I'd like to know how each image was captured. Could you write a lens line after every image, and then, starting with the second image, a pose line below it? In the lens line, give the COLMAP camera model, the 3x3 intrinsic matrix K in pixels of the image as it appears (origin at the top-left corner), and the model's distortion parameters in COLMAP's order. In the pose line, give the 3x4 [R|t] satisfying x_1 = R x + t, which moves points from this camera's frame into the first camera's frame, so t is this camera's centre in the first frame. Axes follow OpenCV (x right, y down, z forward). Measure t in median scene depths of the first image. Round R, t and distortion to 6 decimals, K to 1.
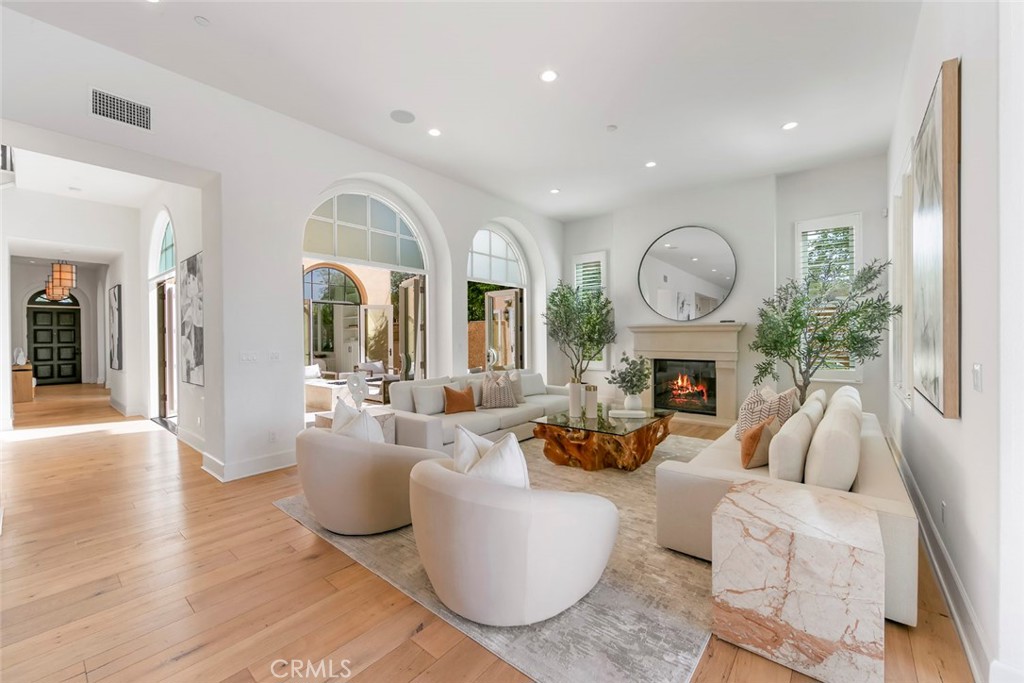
lens RADIAL K [[410.7, 0, 515.0], [0, 410.7, 340.2], [0, 0, 1]] dist [-0.001814, -0.000700]
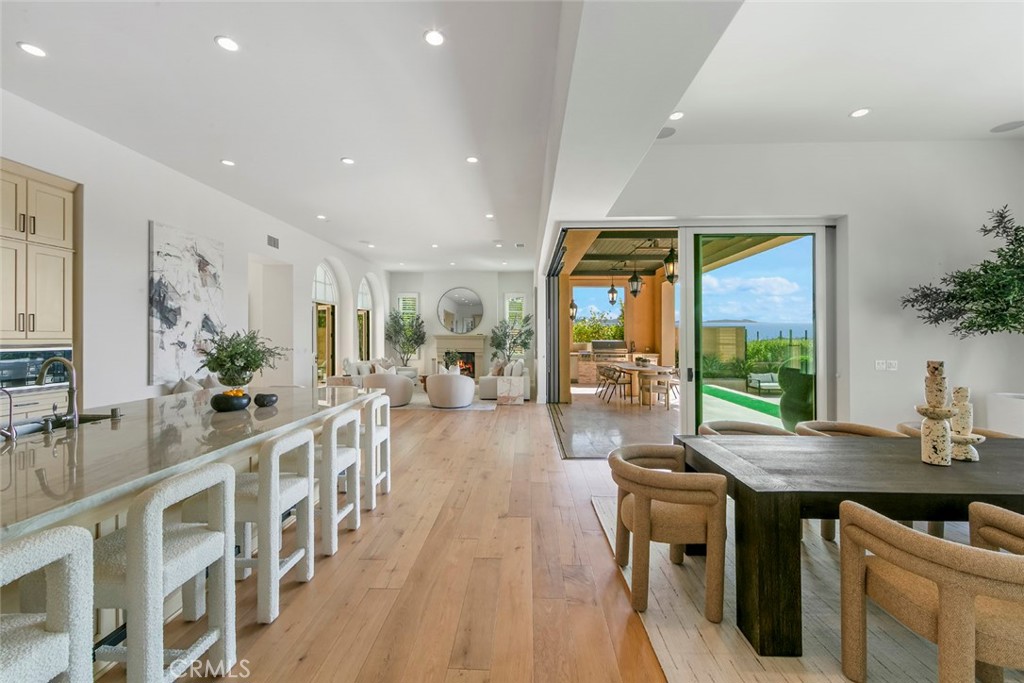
lens RADIAL K [[410.7, 0, 513.5], [0, 410.7, 334.9], [0, 0, 1]] dist [-0.001814, -0.000700]
pose [[0.796807, 0.014629, 0.604057, -0.748267], [-0.003328, 0.999798, -0.019823, 0.000057], [-0.604225, 0.013785, 0.796694, -0.970356]]
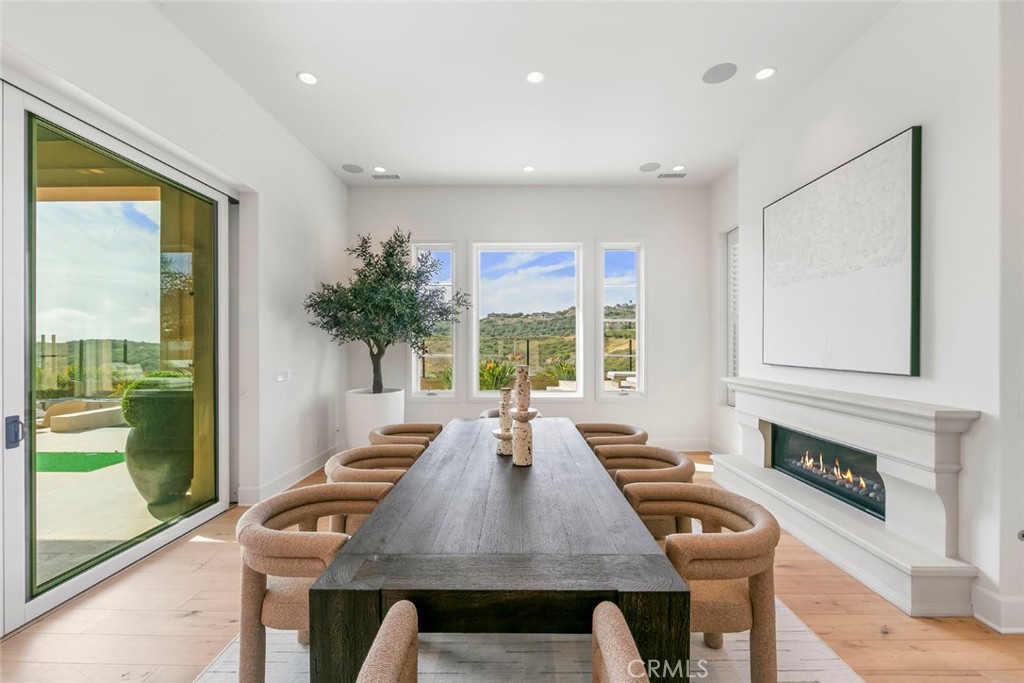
lens RADIAL K [[410.7, 0, 510.7], [0, 410.7, 343.0], [0, 0, 1]] dist [-0.001814, -0.000700]
pose [[-0.627467, 0.012769, 0.778538, -0.492389], [0.017039, 0.999851, -0.002666, -0.006744], [-0.778457, 0.011593, -0.627591, -0.619893]]
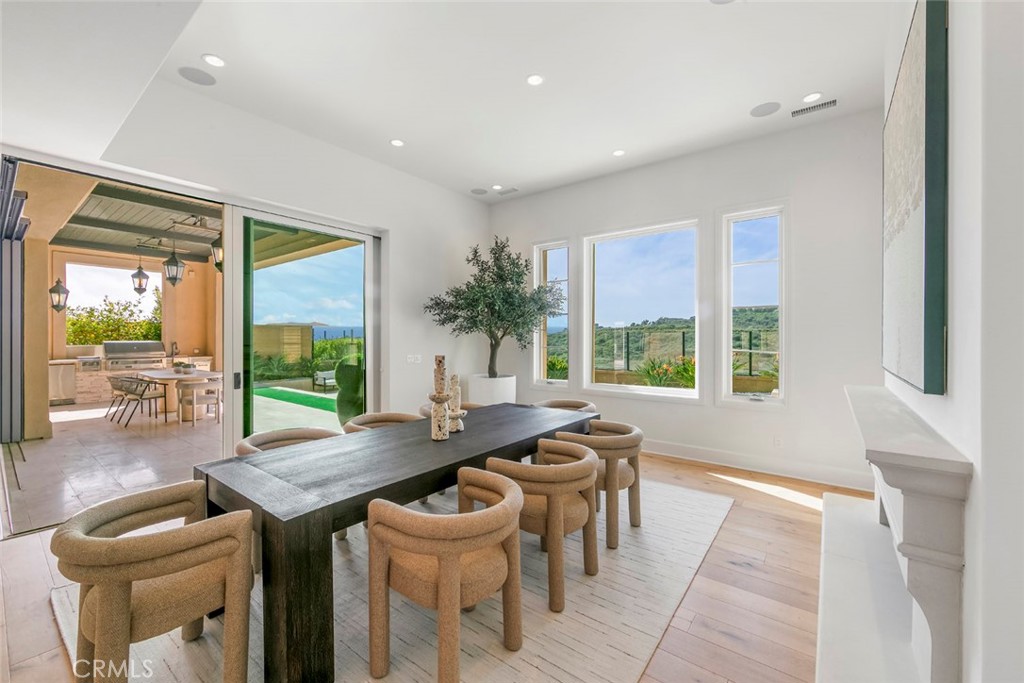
lens RADIAL K [[410.7, 0, 506.6], [0, 410.7, 334.8], [0, 0, 1]] dist [-0.001814, -0.000700]
pose [[-0.025976, 0.013789, 0.999567, -0.671924], [0.012213, 0.999835, -0.013476, -0.000780], [-0.999588, 0.011858, -0.026140, -0.967534]]
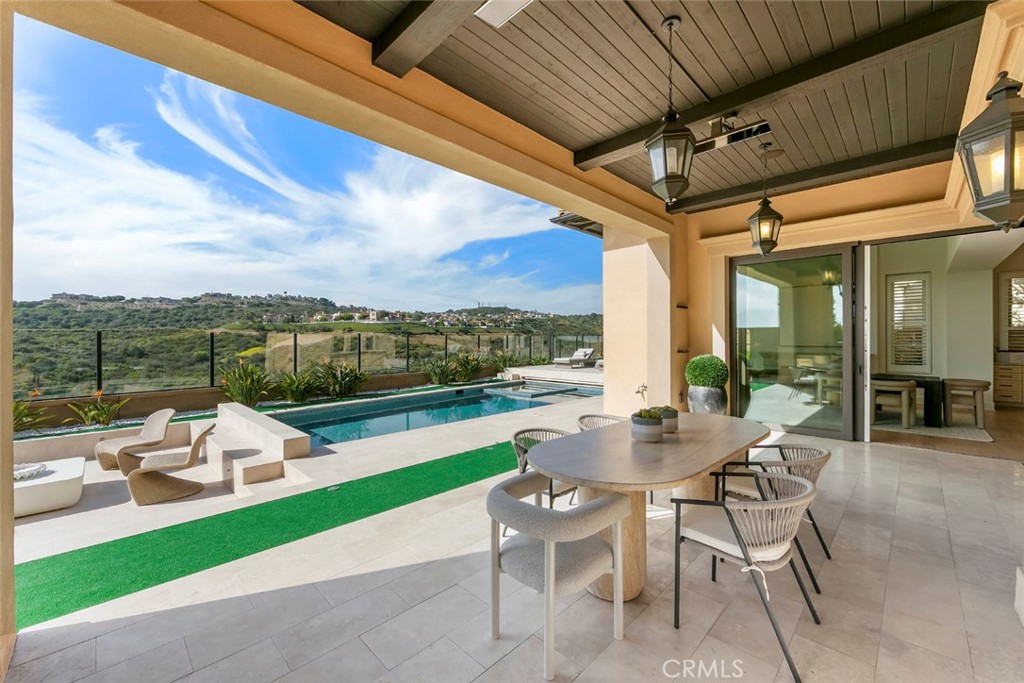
lens RADIAL K [[410.7, 0, 512.9], [0, 410.7, 333.3], [0, 0, 1]] dist [-0.001814, -0.000700]
pose [[-0.995689, 0.011529, 0.092036, 0.870879], [0.011389, 0.999933, -0.002053, -0.032728], [-0.092053, -0.000996, -0.995754, 0.631291]]
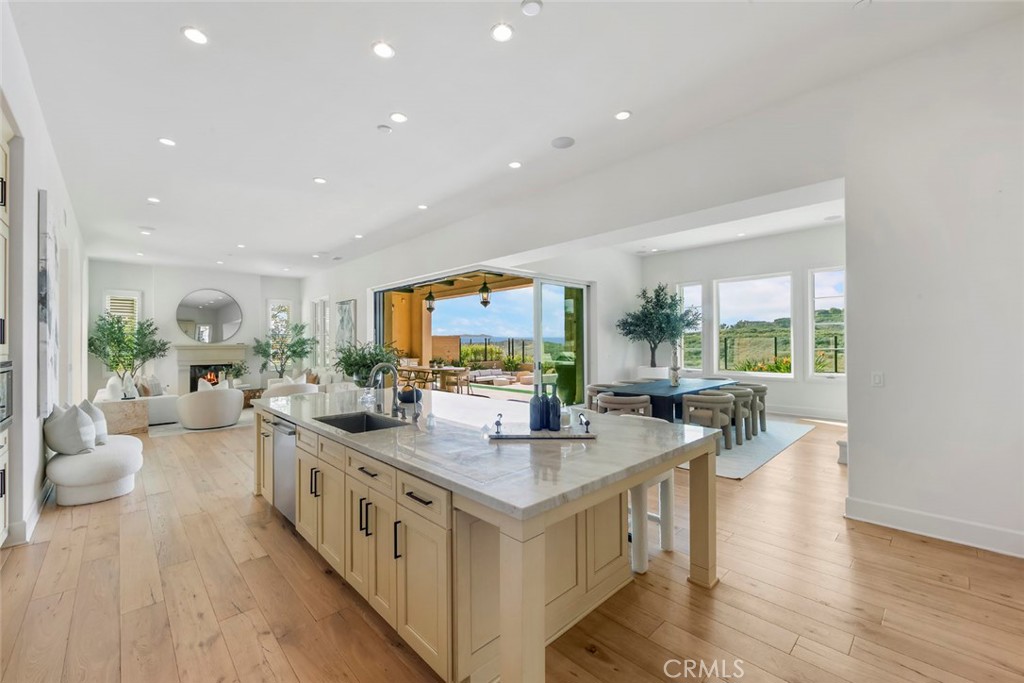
lens RADIAL K [[410.7, 0, 510.5], [0, 410.7, 337.8], [0, 0, 1]] dist [-0.001814, -0.000700]
pose [[0.124925, 0.021677, 0.991929, -1.393599], [0.020263, 0.999497, -0.024394, -0.000961], [-0.991959, 0.023147, 0.124423, -0.578359]]
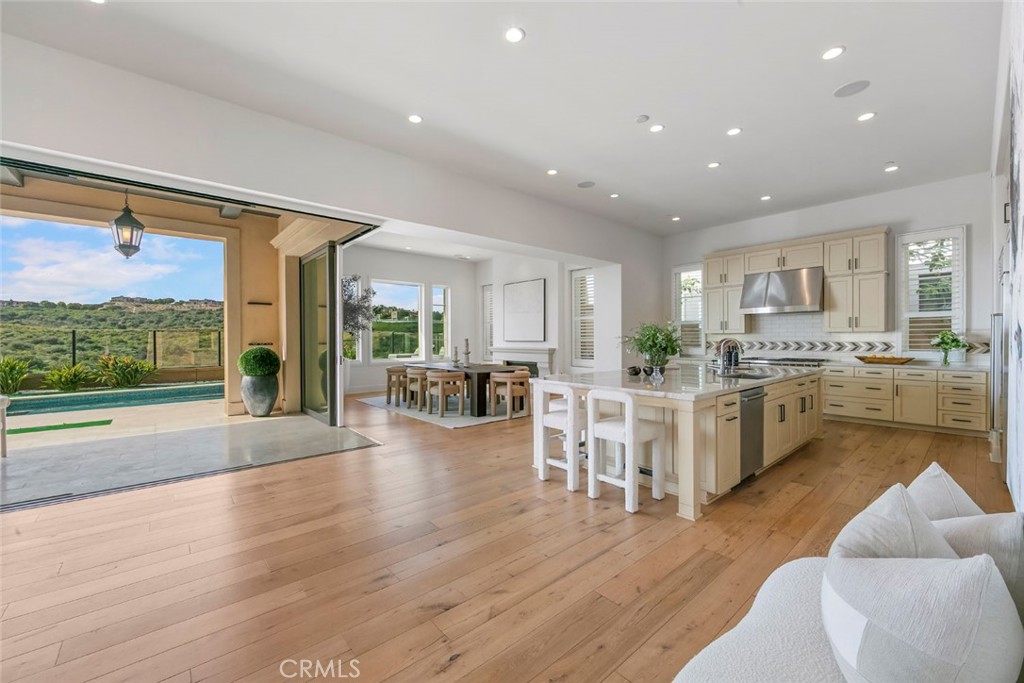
lens RADIAL K [[410.7, 0, 509.7], [0, 410.7, 337.3], [0, 0, 1]] dist [-0.001814, -0.000700]
pose [[-0.985266, 0.012465, 0.170574, -0.575860], [0.014261, 0.999855, 0.009312, 0.000394], [-0.170433, 0.011608, -0.985301, 0.539419]]
